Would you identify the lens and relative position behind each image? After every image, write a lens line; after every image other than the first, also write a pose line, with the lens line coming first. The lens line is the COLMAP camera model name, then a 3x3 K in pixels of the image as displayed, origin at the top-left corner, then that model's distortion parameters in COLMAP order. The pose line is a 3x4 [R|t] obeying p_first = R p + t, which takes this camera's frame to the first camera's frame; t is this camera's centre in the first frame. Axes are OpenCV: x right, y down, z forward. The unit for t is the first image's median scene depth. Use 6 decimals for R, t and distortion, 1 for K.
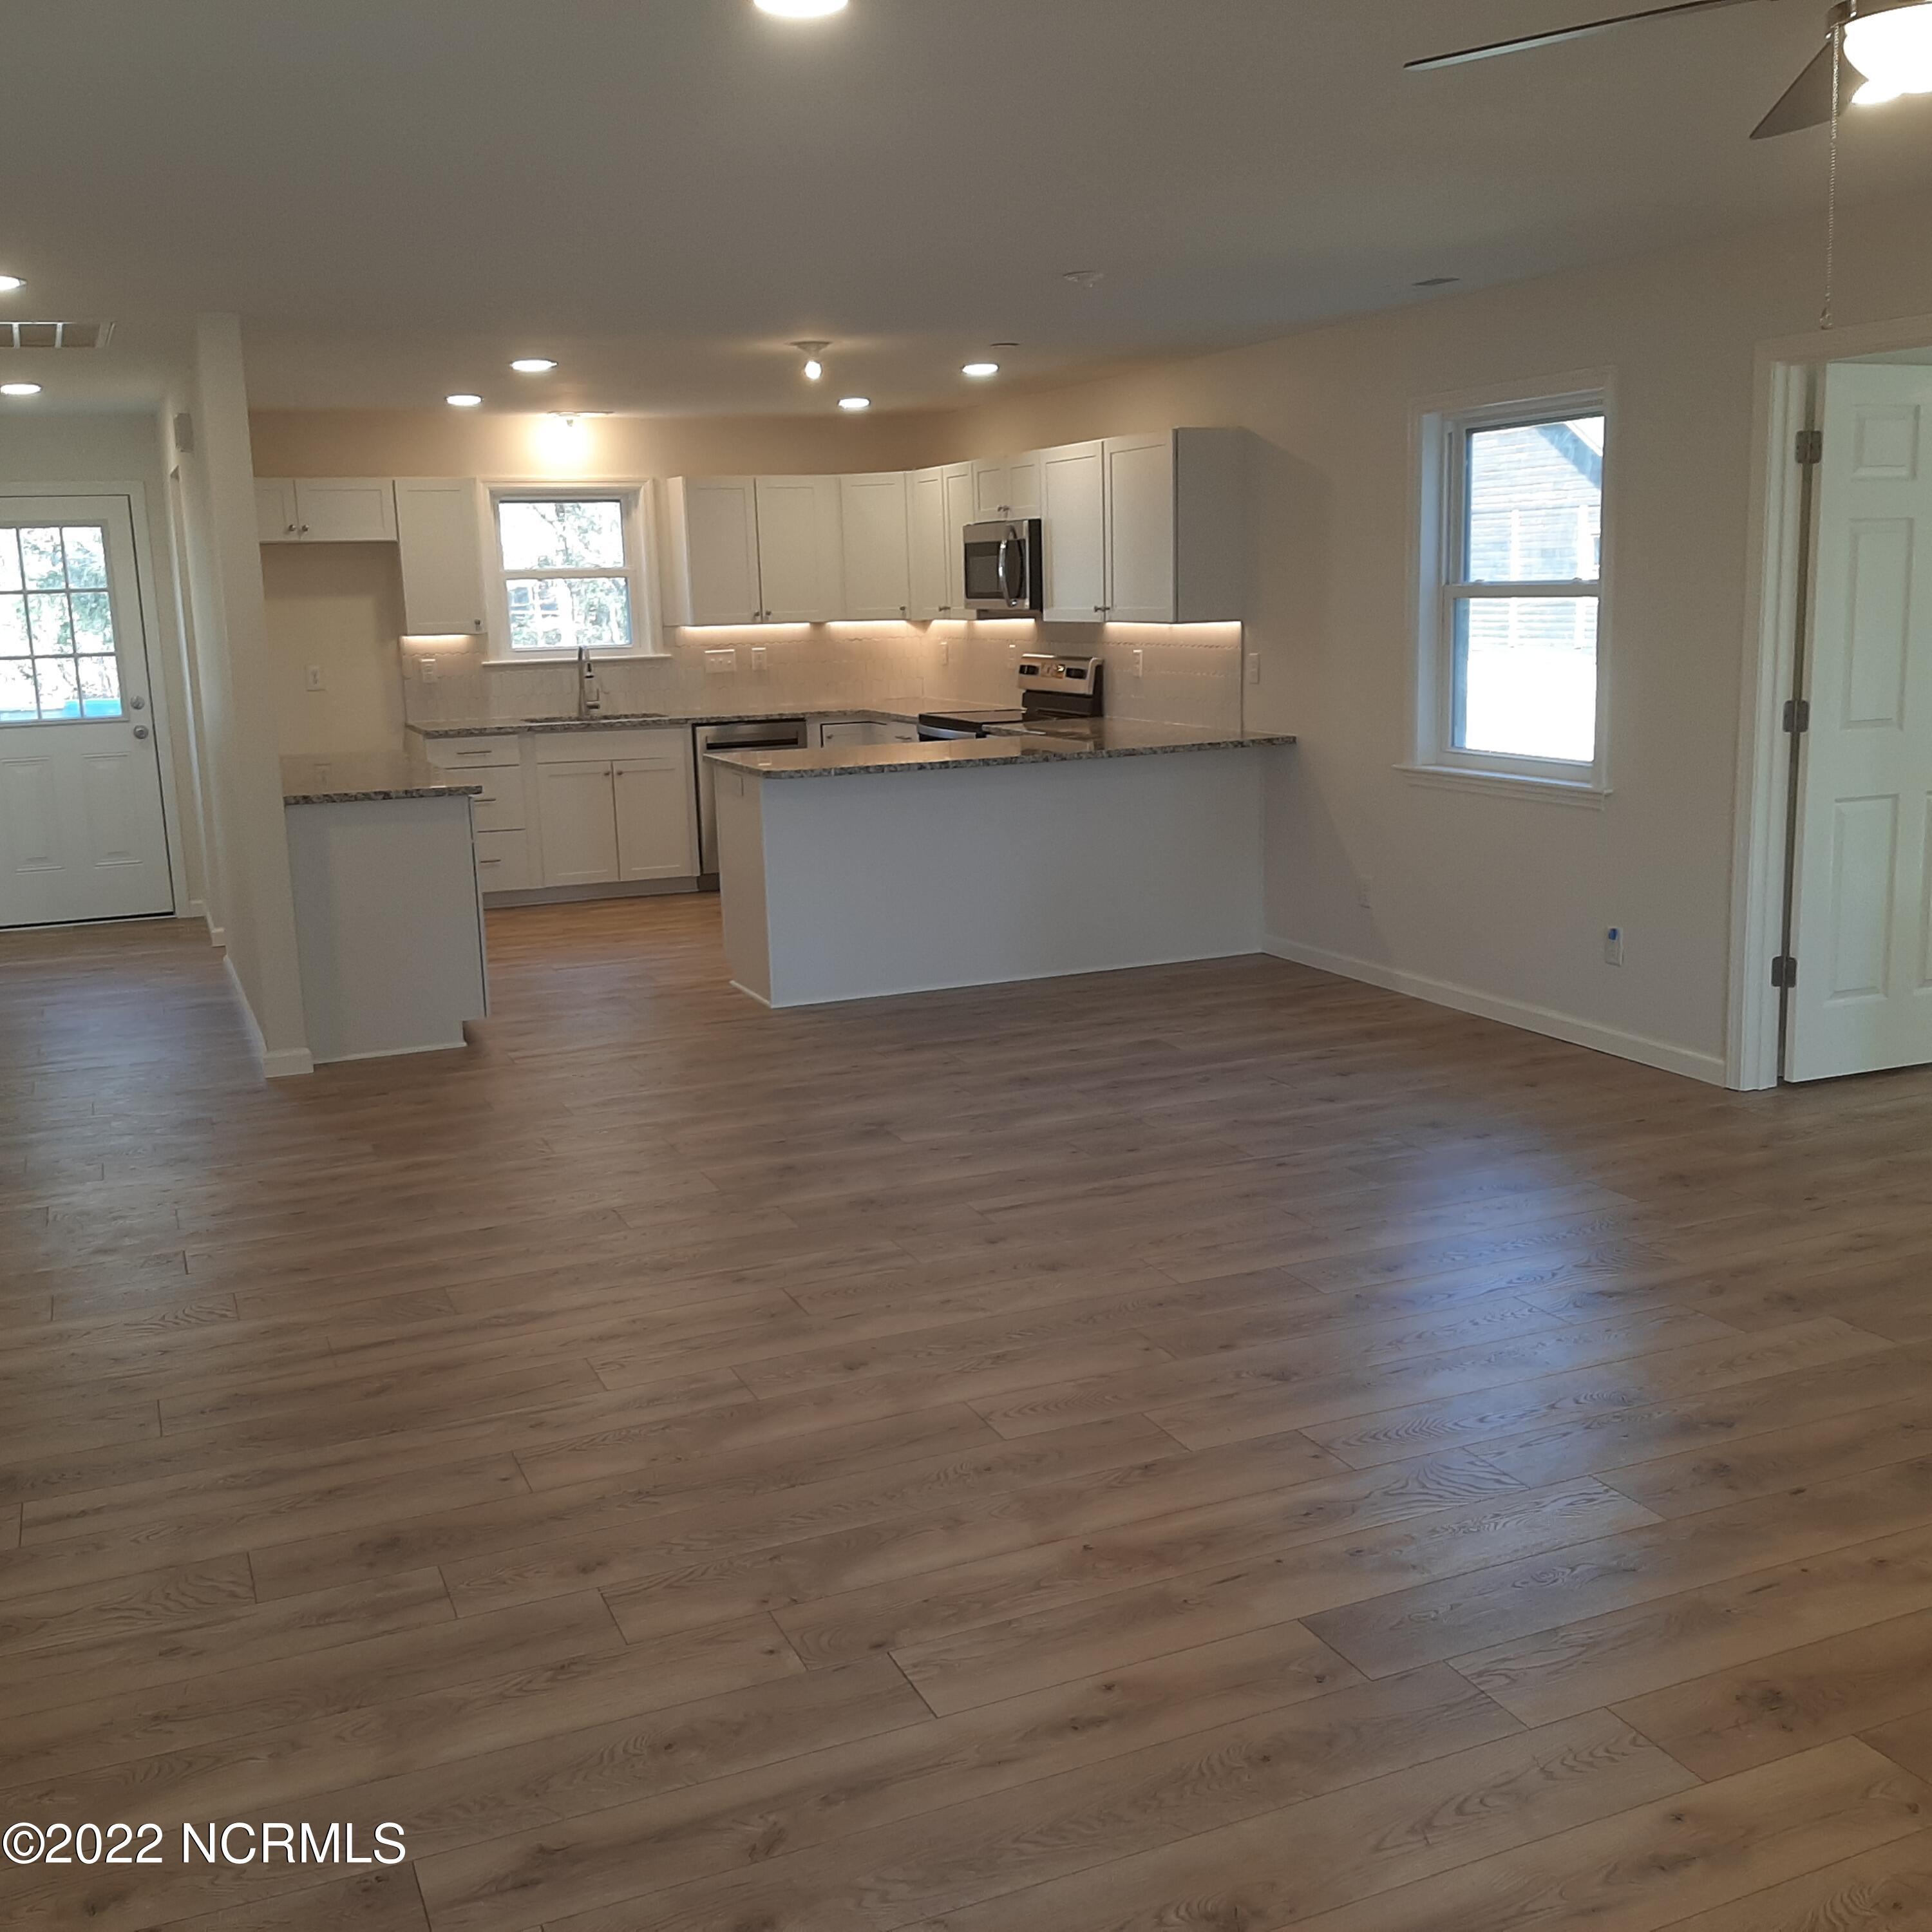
lens RADIAL K [[2036.0, 0, 966.0], [0, 2036.0, 966.0], [0, 0, 1]] dist [0.154776, -0.385637]
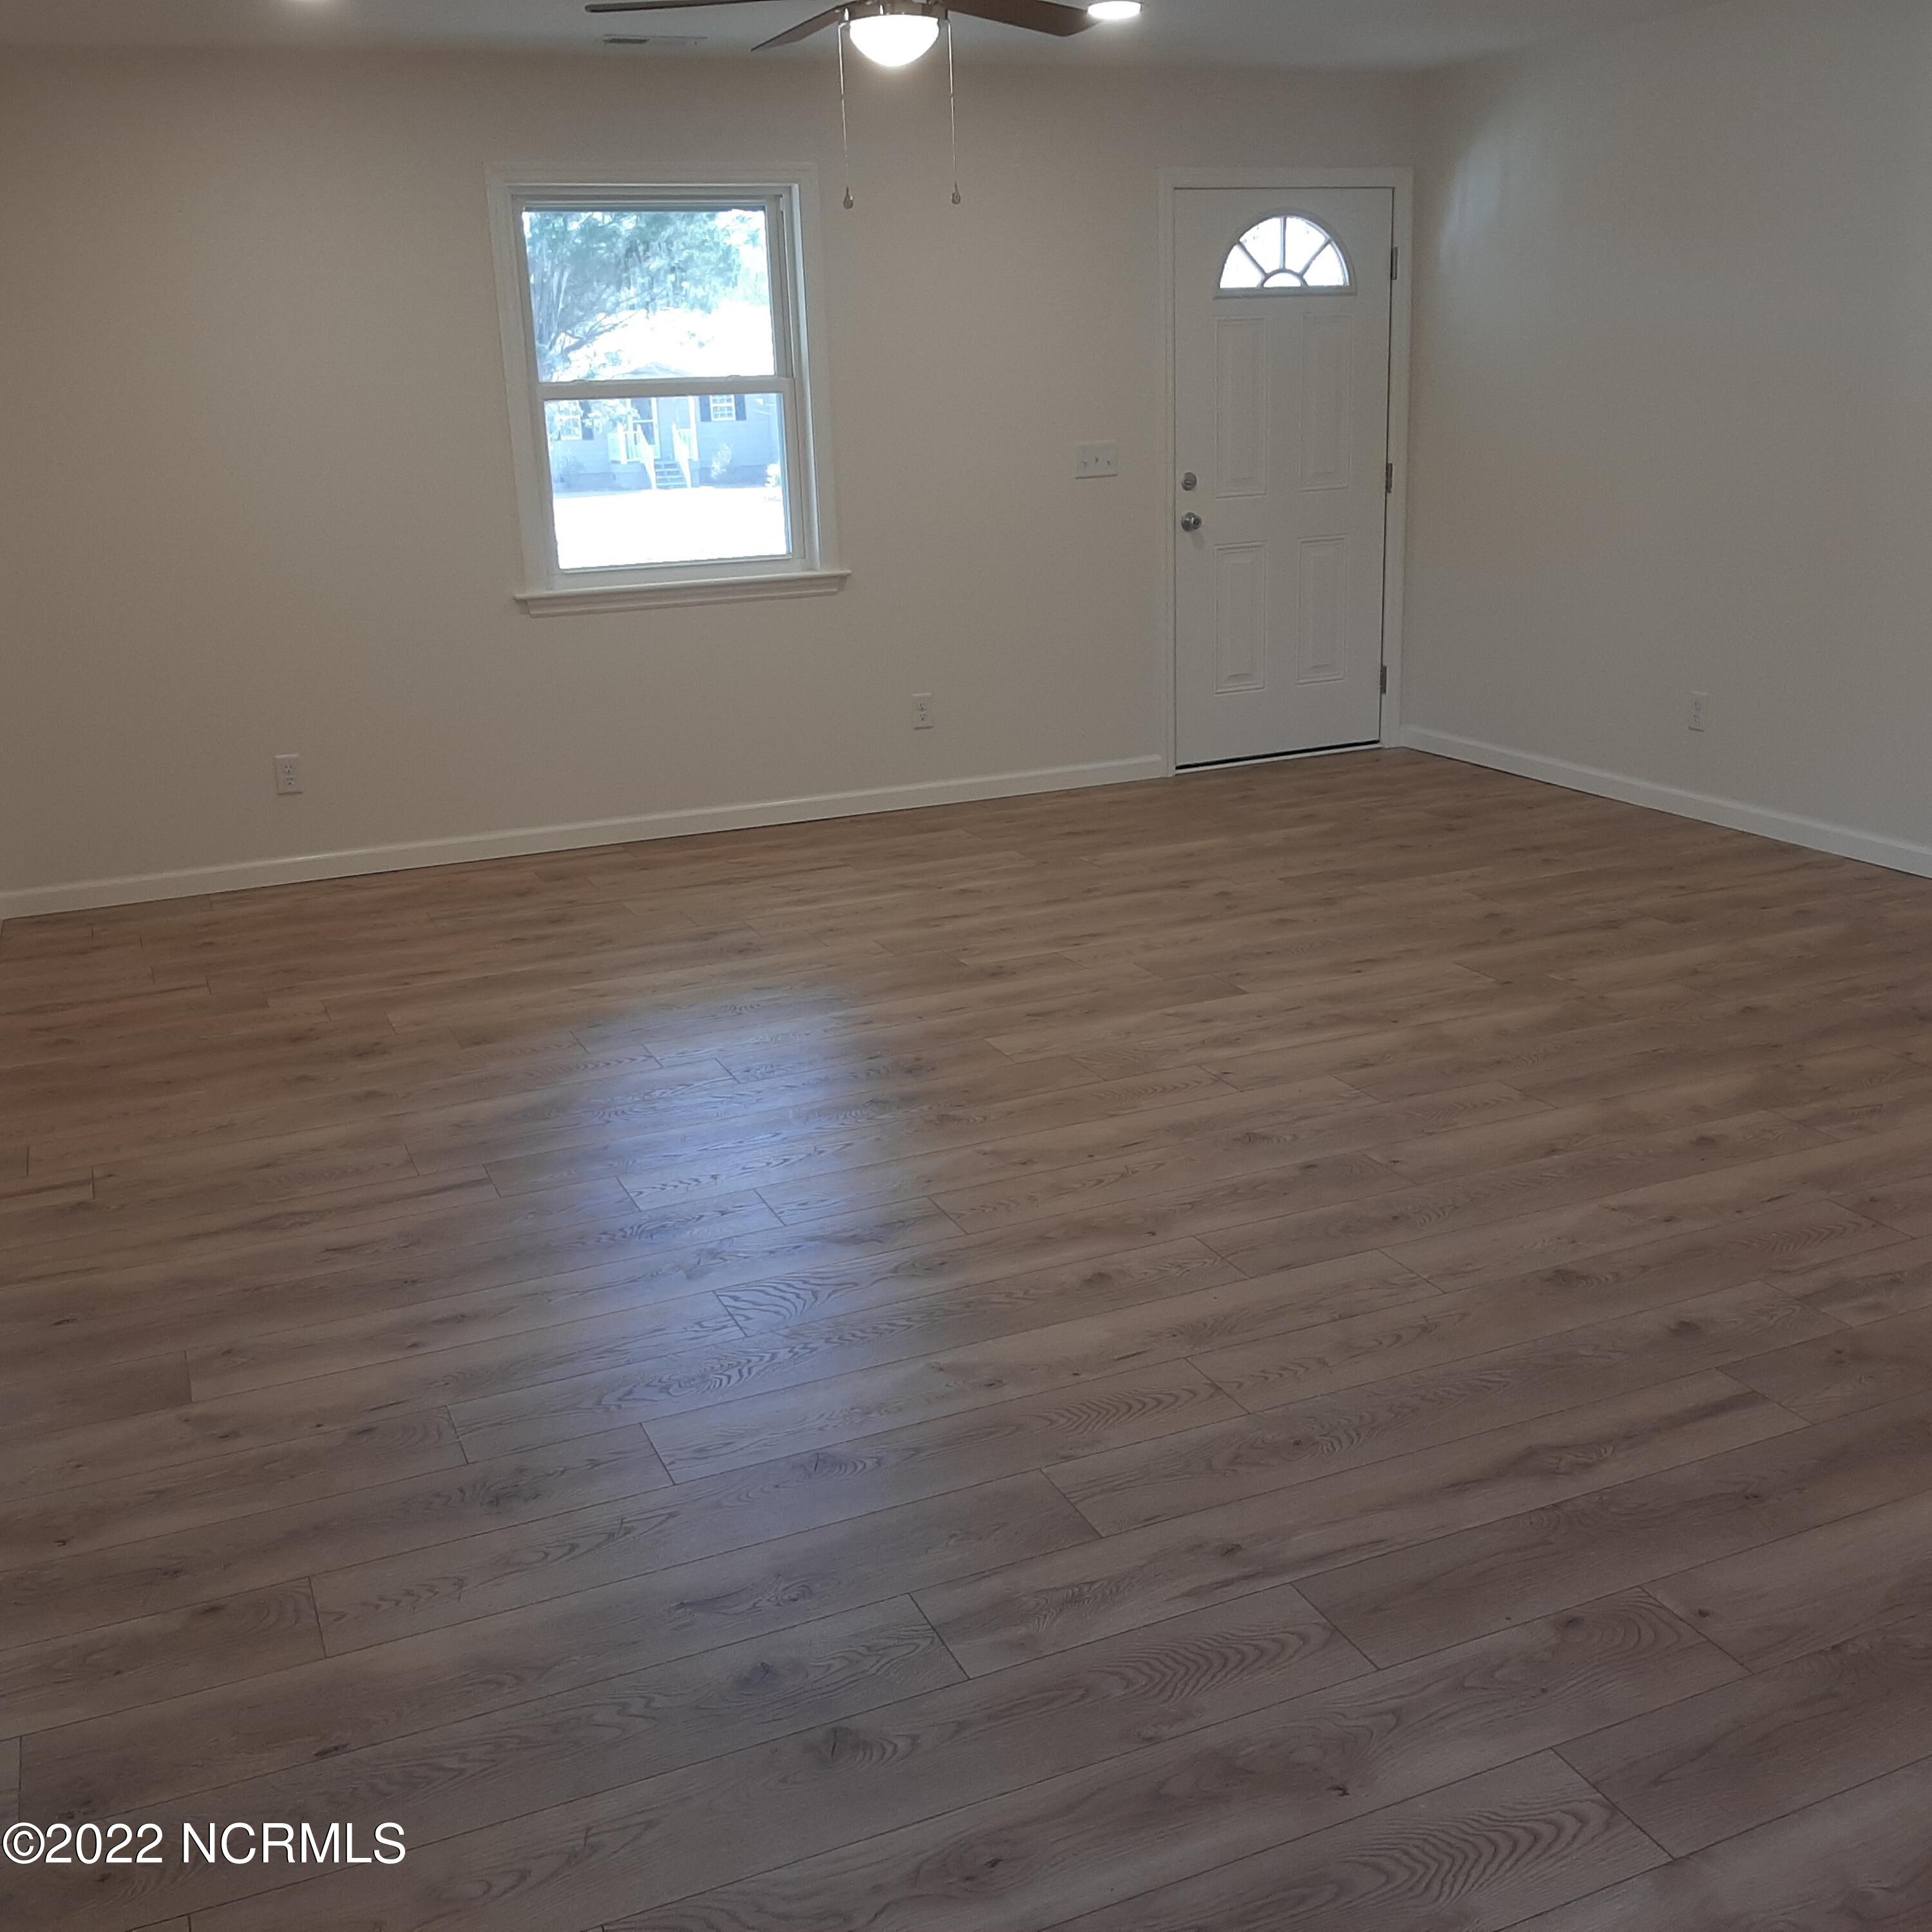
lens RADIAL K [[2036.0, 0, 966.0], [0, 2036.0, 966.0], [0, 0, 1]] dist [0.154776, -0.385637]
pose [[-0.997966, 0.060924, 0.018772, 0.323326], [0.062847, 0.890765, 0.450098, -0.403264], [0.010700, 0.450362, -0.892782, 2.225976]]
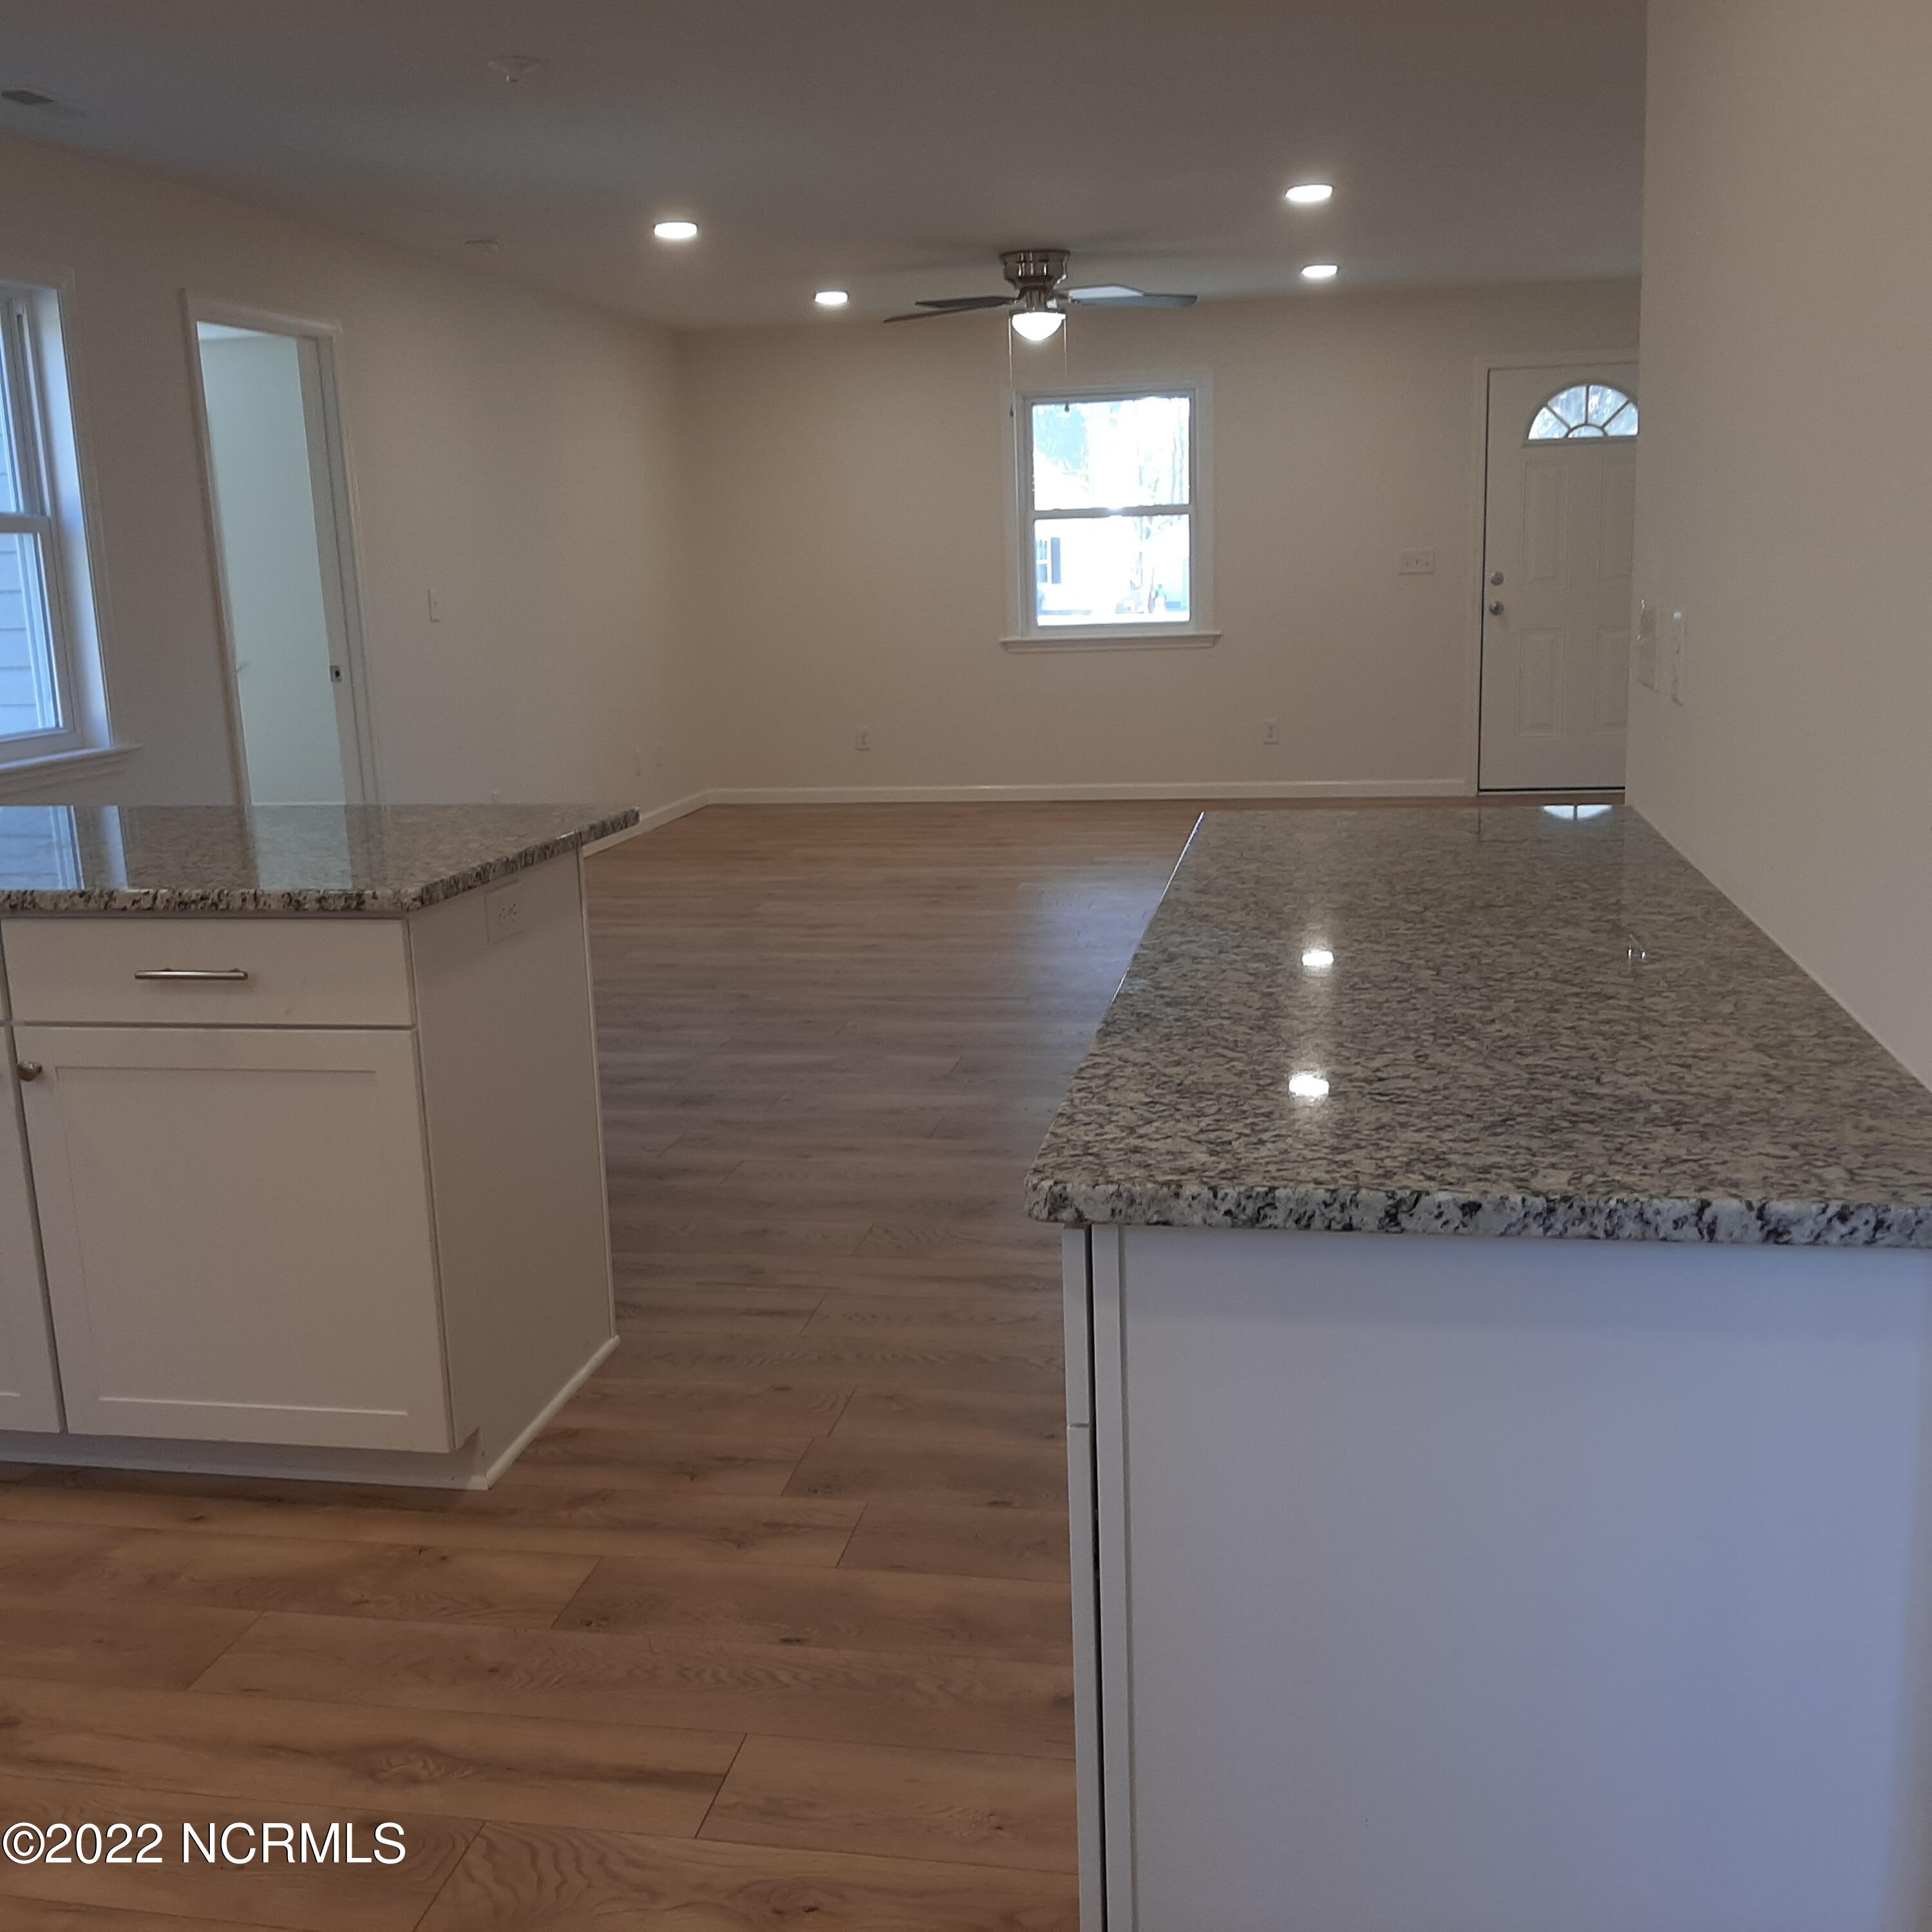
lens RADIAL K [[2036.0, 0, 966.0], [0, 2036.0, 966.0], [0, 0, 1]] dist [0.154776, -0.385637]
pose [[-0.828861, -0.063315, 0.555860, -0.199521], [0.156558, 0.927629, 0.339109, -0.431314], [-0.537103, 0.368098, -0.758963, 2.506675]]
